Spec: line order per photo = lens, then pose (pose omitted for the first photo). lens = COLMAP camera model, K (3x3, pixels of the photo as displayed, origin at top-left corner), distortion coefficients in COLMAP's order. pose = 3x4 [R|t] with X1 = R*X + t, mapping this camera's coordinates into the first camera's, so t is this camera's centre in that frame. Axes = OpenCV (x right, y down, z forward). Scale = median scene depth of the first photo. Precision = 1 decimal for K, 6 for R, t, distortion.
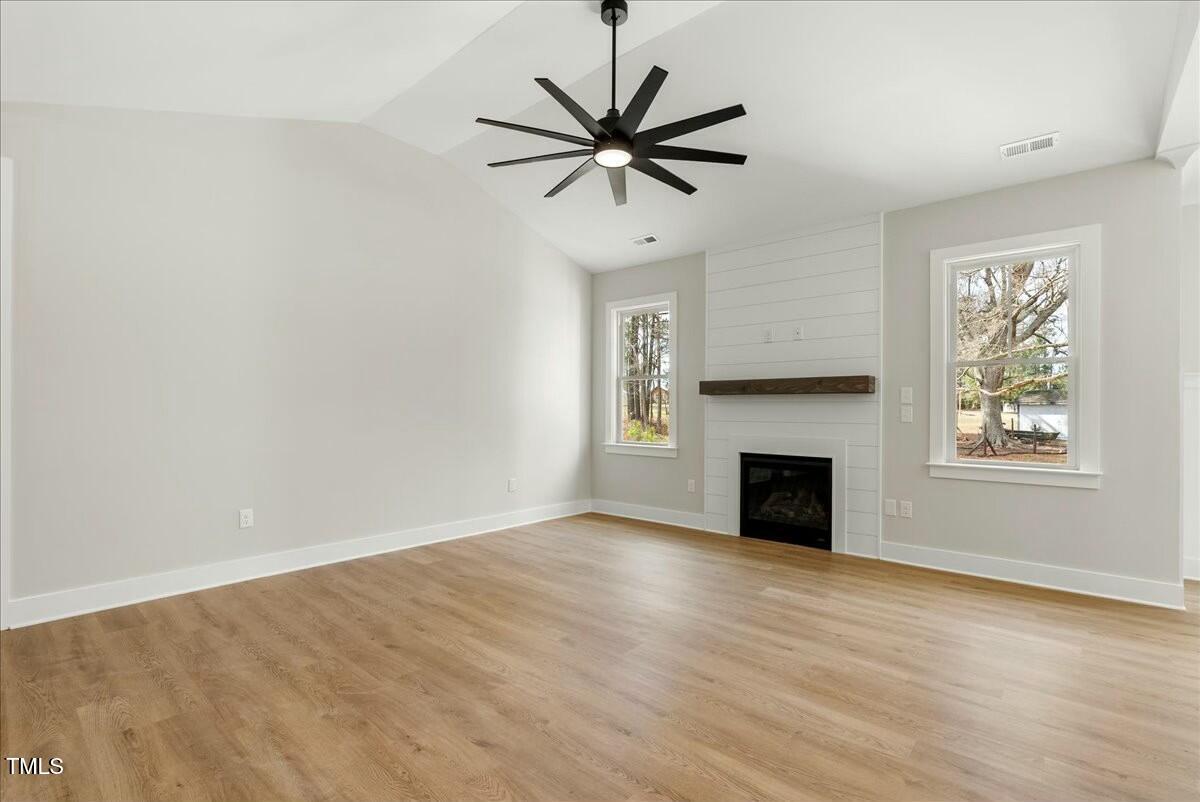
lens RADIAL K [[549.3, 0, 605.1], [0, 549.3, 408.7], [0, 0, 1]] dist [-0.003874, 0.000014]
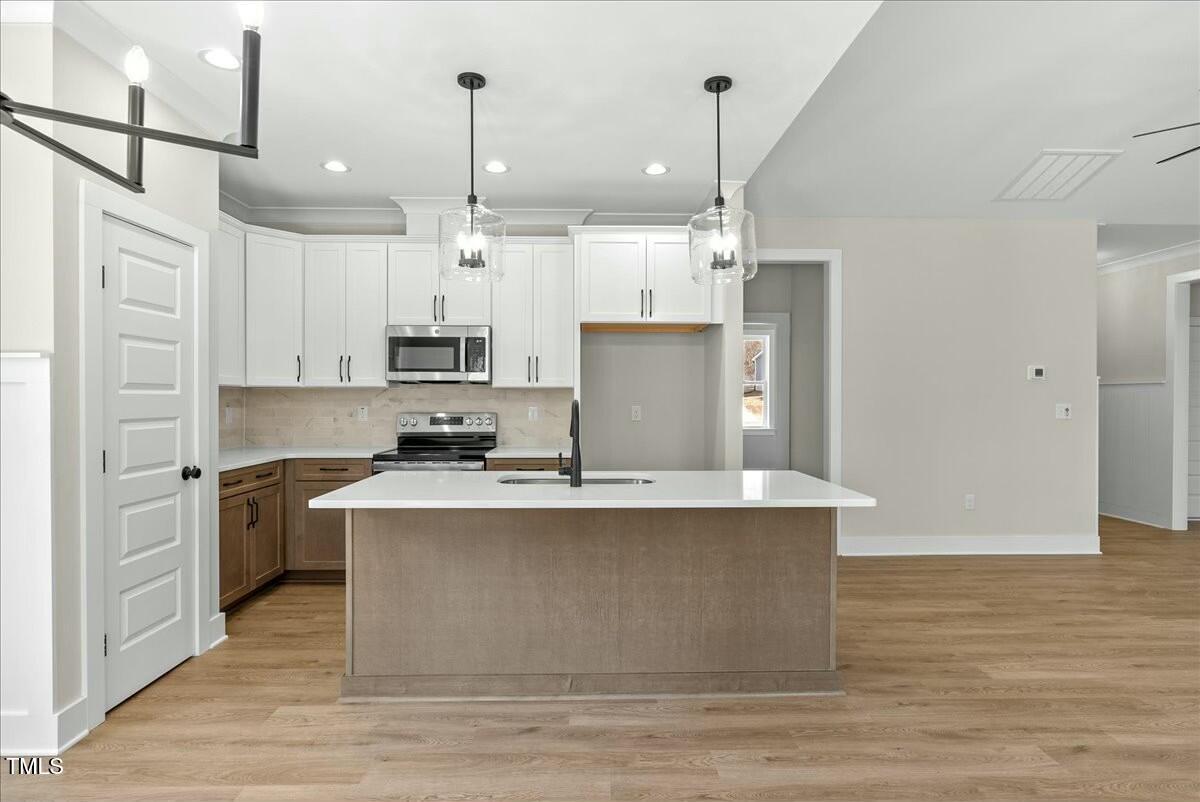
lens RADIAL K [[624.8, 0, 597.6], [0, 624.8, 398.7], [0, 0, 1]] dist [-0.002958, 0.001261]
pose [[-0.743538, -0.002412, -0.668689, 0.975745], [-0.002975, 0.999996, -0.000298, -0.021447], [0.668687, 0.001768, -0.743542, 0.638675]]
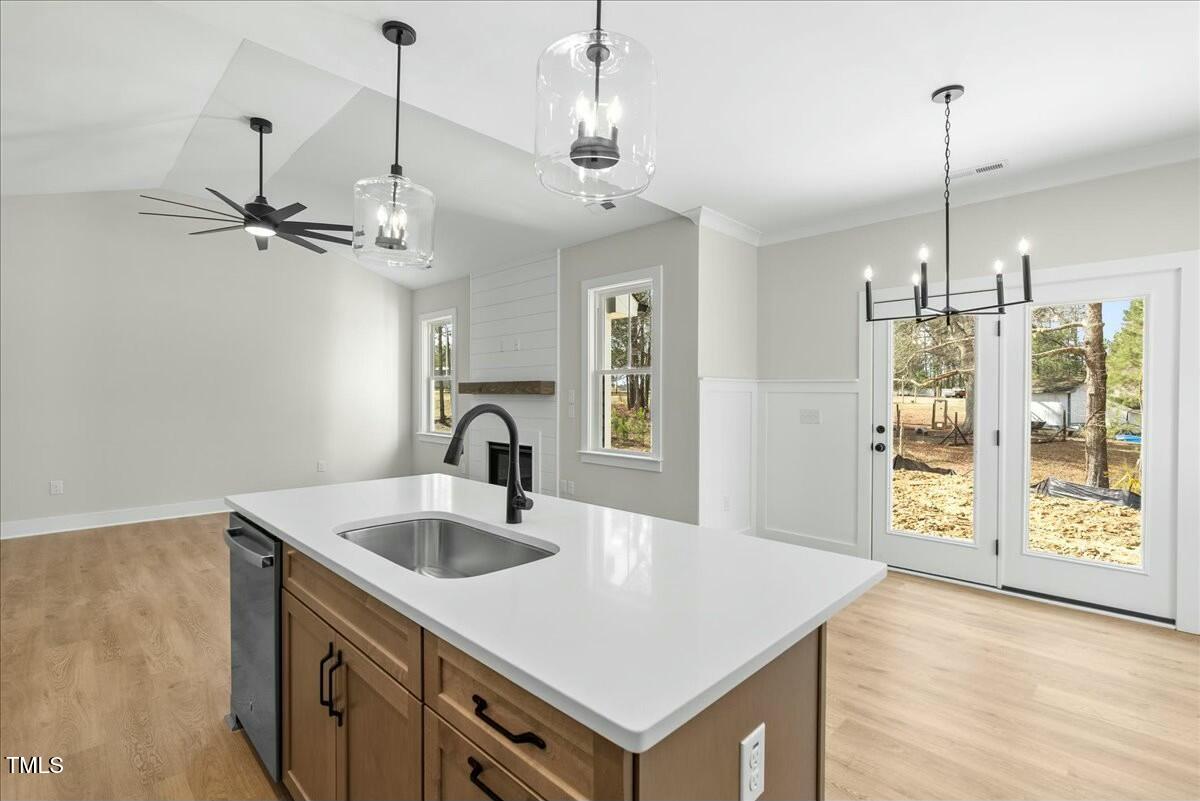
lens RADIAL K [[551.3, 0, 600.0], [0, 551.3, 400.5], [0, 0, 1]] dist [0.000477, 0.001051]
pose [[0.997569, 0.001186, -0.069683, 0.664738], [-0.000428, 0.999941, 0.010898, -0.027839], [0.069691, -0.010842, 0.997510, -0.235628]]
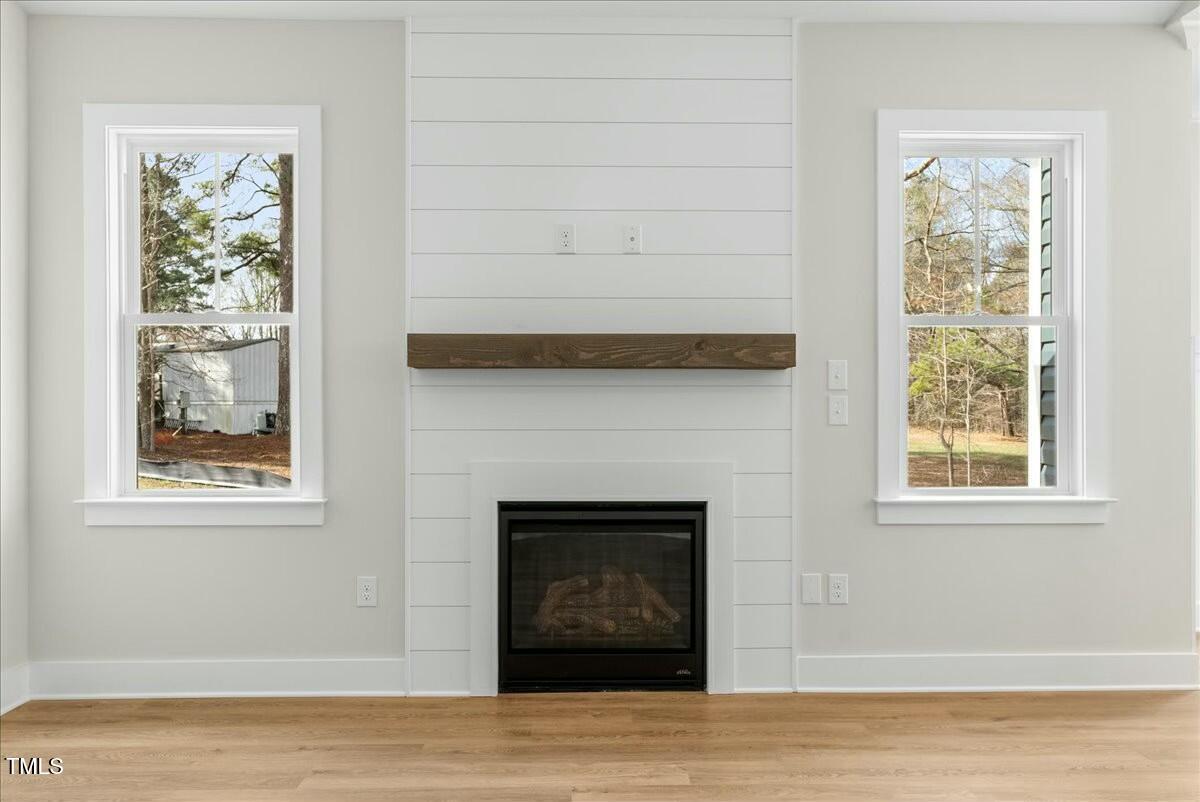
lens RADIAL K [[893.8, 0, 602.7], [0, 893.8, 399.1], [0, 0, 1]] dist [0.003183, 0.000374]
pose [[0.743510, -0.005212, 0.668705, -0.190635], [0.003617, 0.999986, 0.003772, -0.004144], [-0.668715, -0.000386, 0.743518, 0.480147]]
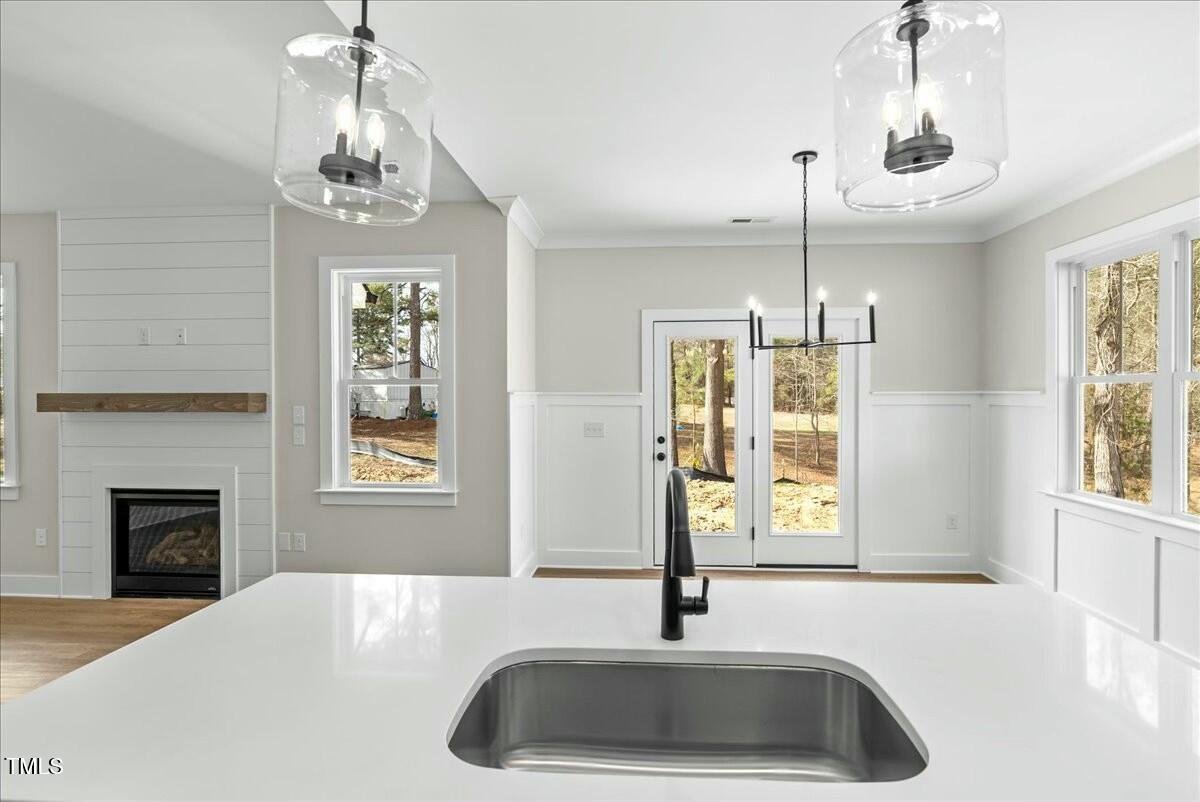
lens RADIAL K [[568.4, 0, 612.7], [0, 568.4, 398.0], [0, 0, 1]] dist [-0.000838, 0.000390]
pose [[0.800097, -0.008768, 0.599806, 0.381623], [0.003744, 0.999947, 0.009623, -0.055833], [-0.599858, -0.005454, 0.800088, -0.047877]]
